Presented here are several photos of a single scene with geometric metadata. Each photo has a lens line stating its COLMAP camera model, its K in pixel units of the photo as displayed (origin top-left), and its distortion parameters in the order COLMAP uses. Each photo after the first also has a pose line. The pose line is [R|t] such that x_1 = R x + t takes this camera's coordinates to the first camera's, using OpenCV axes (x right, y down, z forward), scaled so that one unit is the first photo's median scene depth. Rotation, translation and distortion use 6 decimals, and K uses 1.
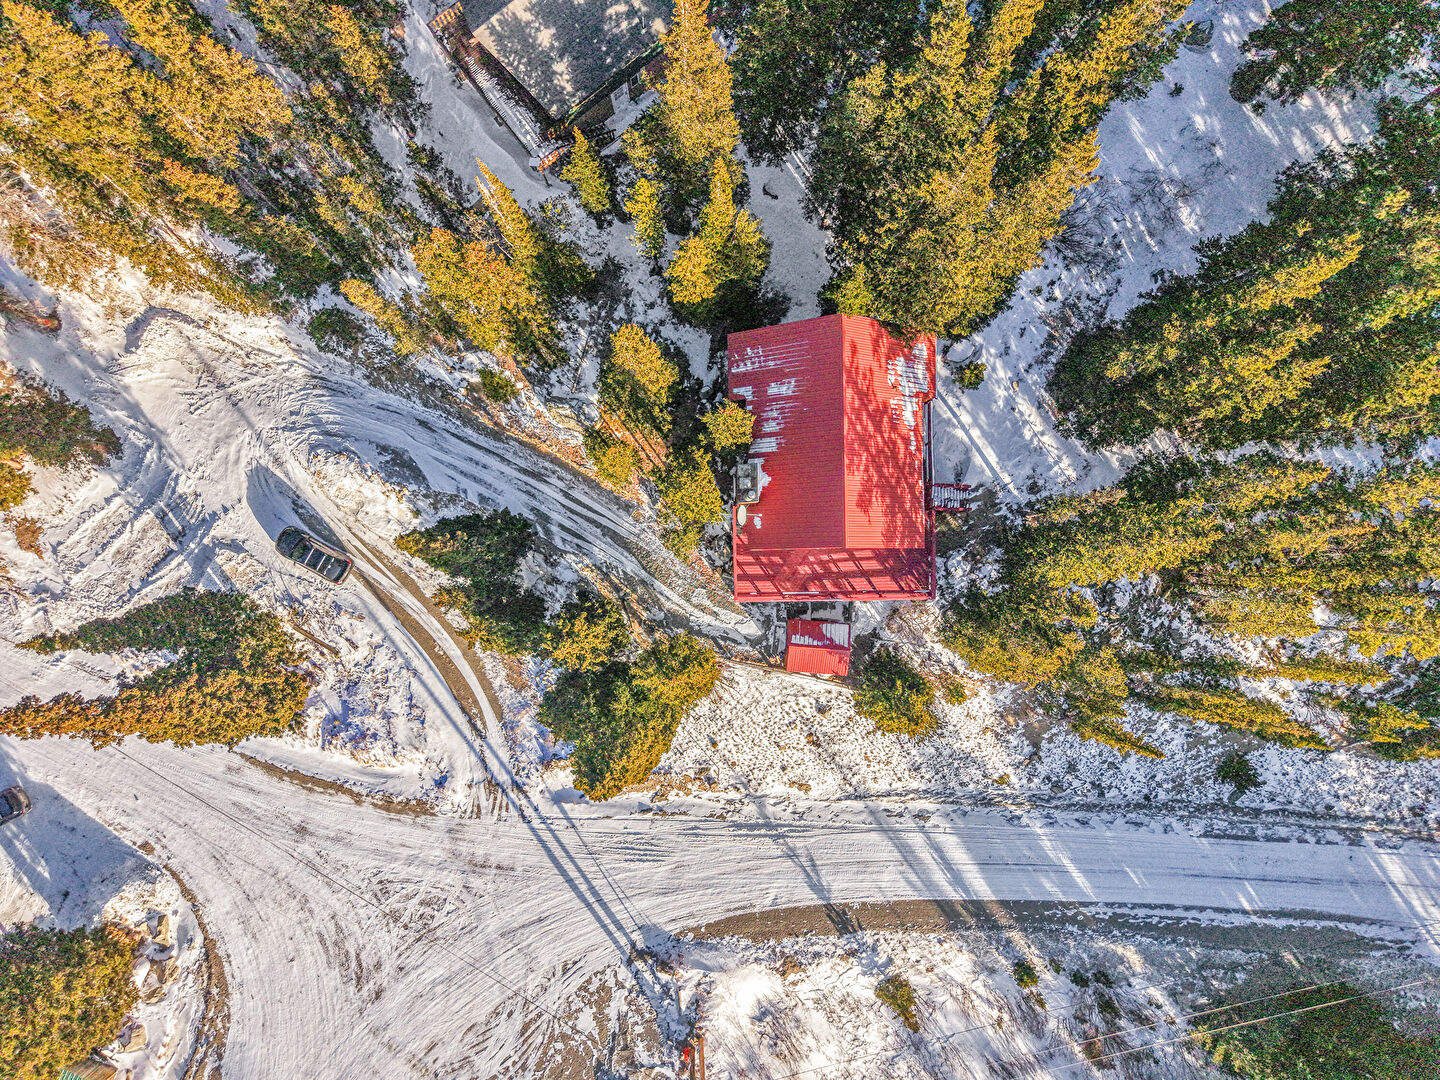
lens RADIAL K [[955.9, 0, 723.0], [0, 955.9, 547.4], [0, 0, 1]] dist [0.013116, -0.011182]
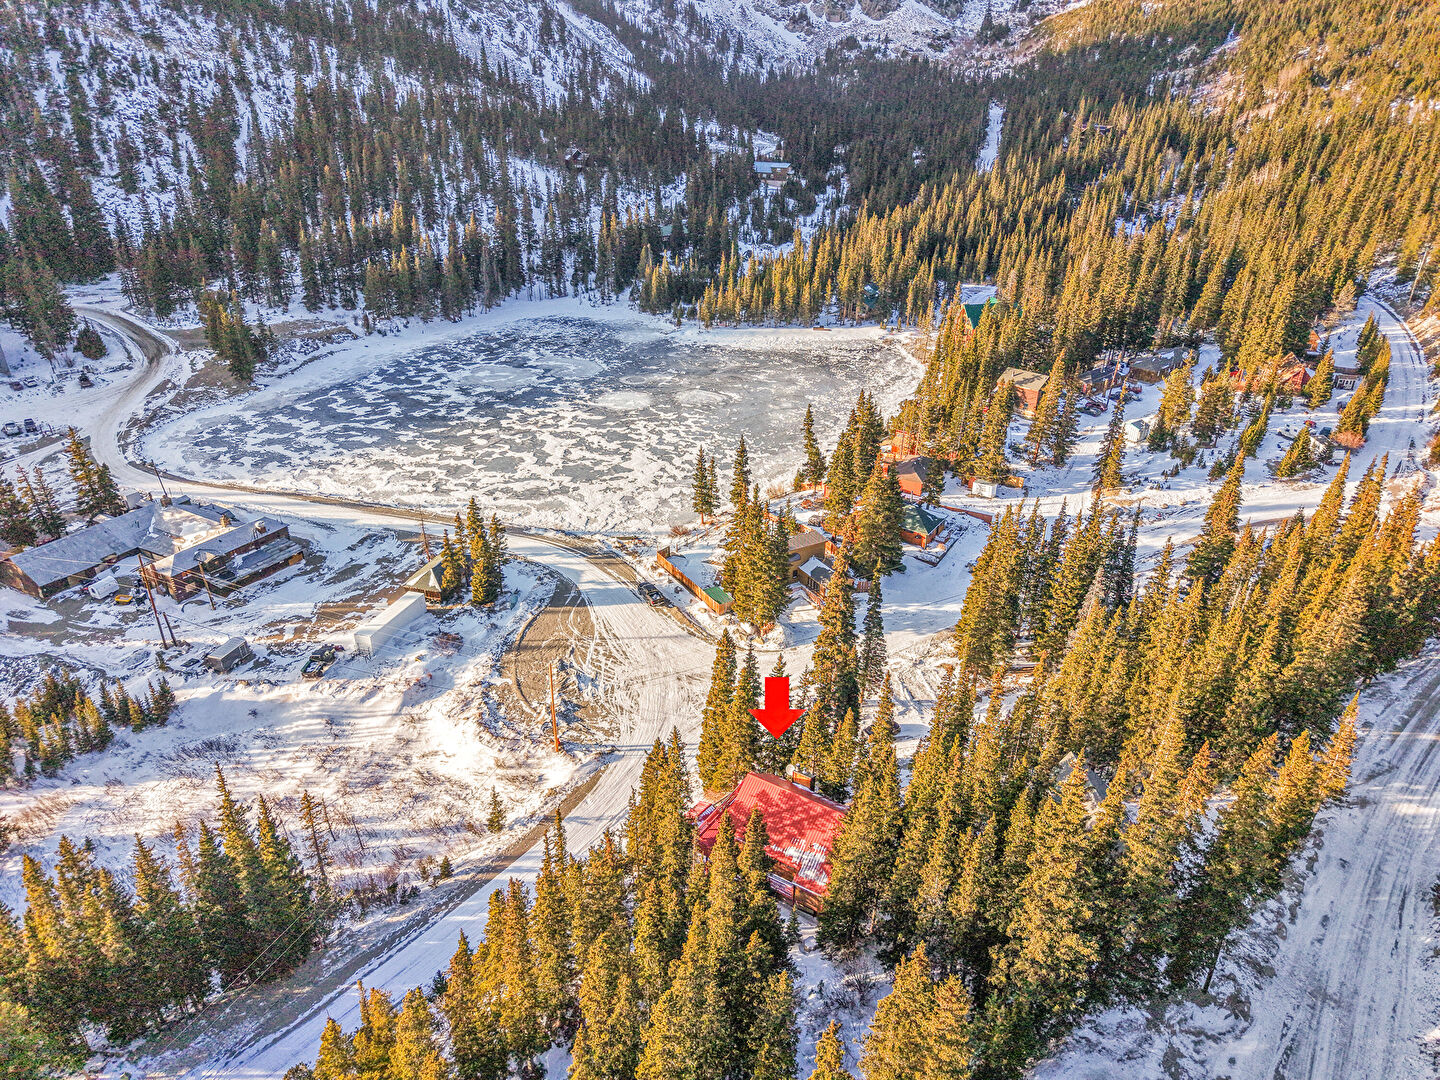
lens RADIAL K [[955.9, 0, 719.5], [0, 955.9, 538.7], [0, 0, 1]] dist [0.013116, -0.011182]
pose [[-0.562063, 0.344037, -0.752146, 1.064738], [-0.827028, -0.245315, 0.505812, -0.594976], [-0.010495, 0.906344, 0.422411, -0.168569]]
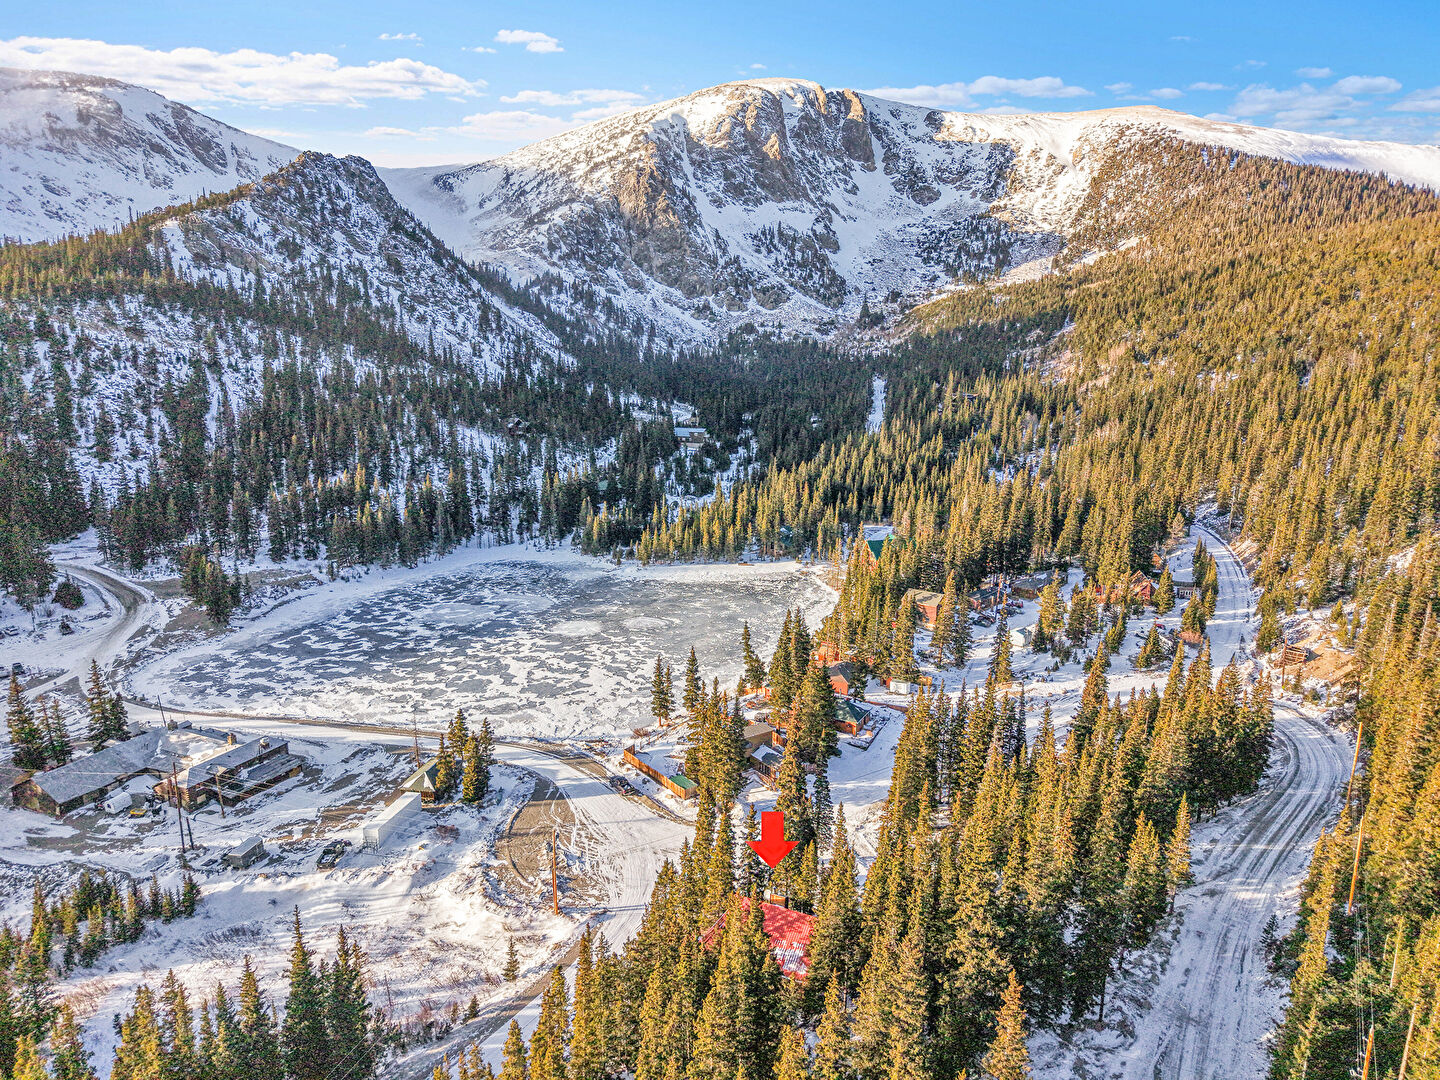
lens RADIAL K [[955.9, 0, 715.2], [0, 955.9, 549.8], [0, 0, 1]] dist [0.013116, -0.011182]
pose [[-0.483851, 0.163581, -0.859726, 1.518270], [-0.875145, -0.093935, 0.474656, -0.740355], [-0.003114, 0.982048, 0.188607, -0.205116]]
